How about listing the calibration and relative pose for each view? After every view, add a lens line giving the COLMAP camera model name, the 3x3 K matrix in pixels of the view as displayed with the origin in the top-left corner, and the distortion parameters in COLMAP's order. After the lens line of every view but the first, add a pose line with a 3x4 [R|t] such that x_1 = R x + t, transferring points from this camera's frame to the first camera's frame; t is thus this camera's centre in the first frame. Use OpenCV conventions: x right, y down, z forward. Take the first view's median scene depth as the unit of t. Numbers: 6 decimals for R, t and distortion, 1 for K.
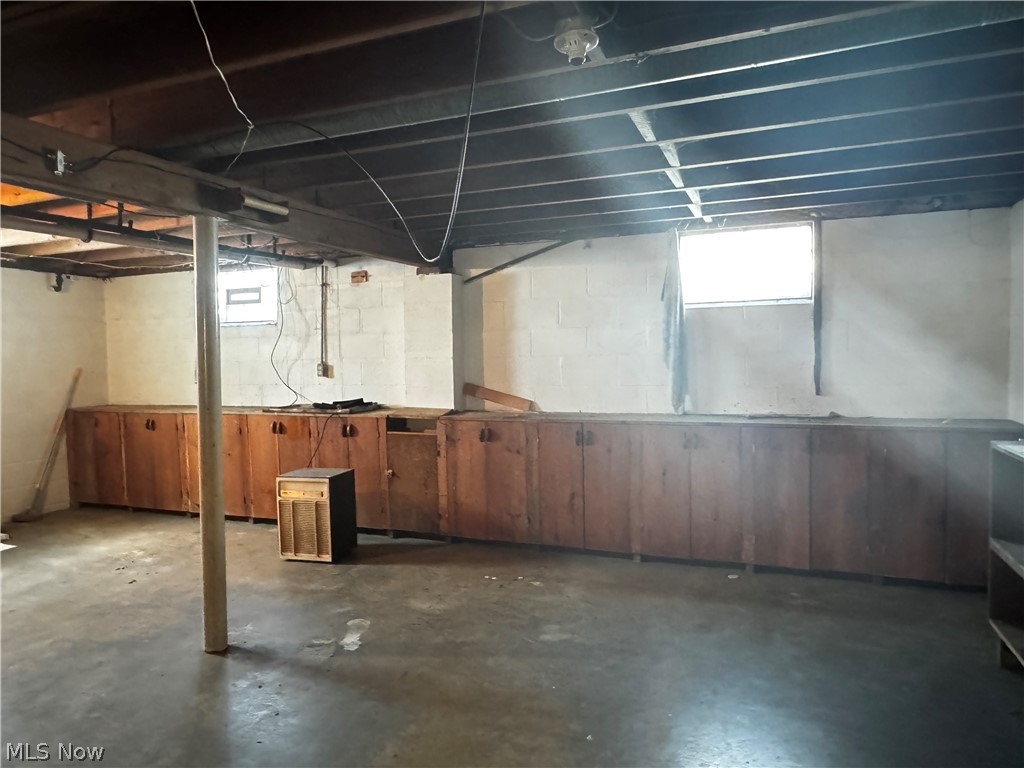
lens RADIAL K [[678.3, 0, 512.2], [0, 678.3, 384.5], [0, 0, 1]] dist [0.001815, -0.003728]
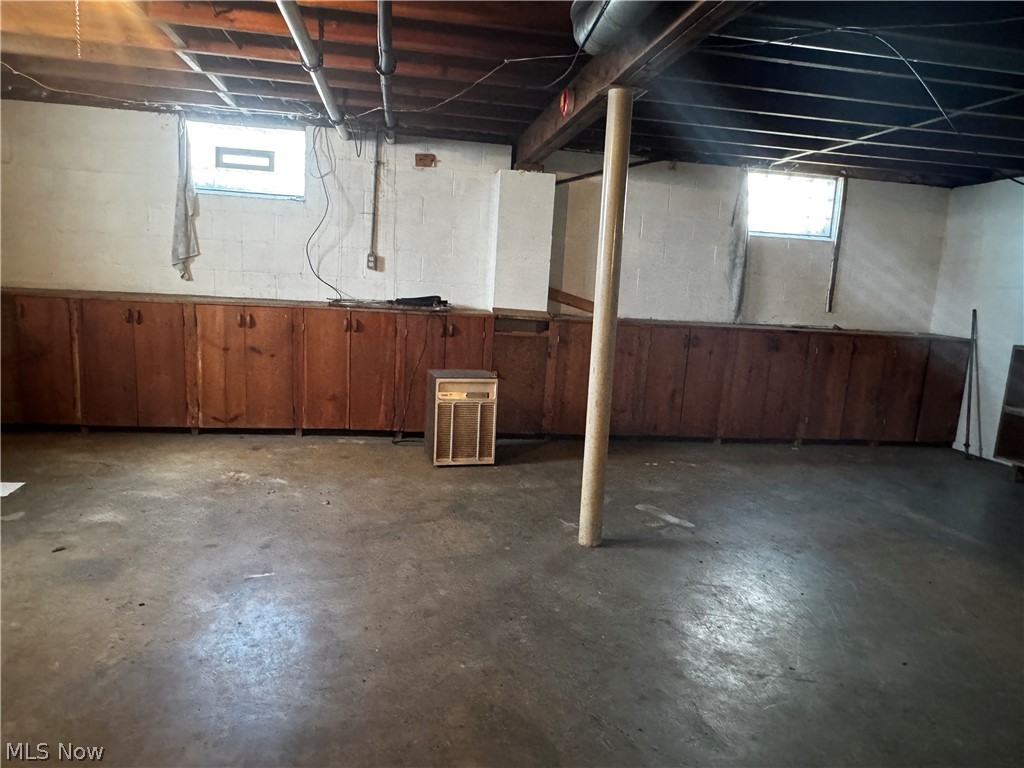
lens RADIAL K [[678.3, 0, 515.1], [0, 678.3, 384.5], [0, 0, 1]] dist [0.001815, -0.003728]
pose [[0.852169, -0.016624, 0.523002, -0.679021], [-0.050393, 0.992242, 0.113647, 0.032415], [-0.520834, -0.123202, 0.844721, 0.157448]]
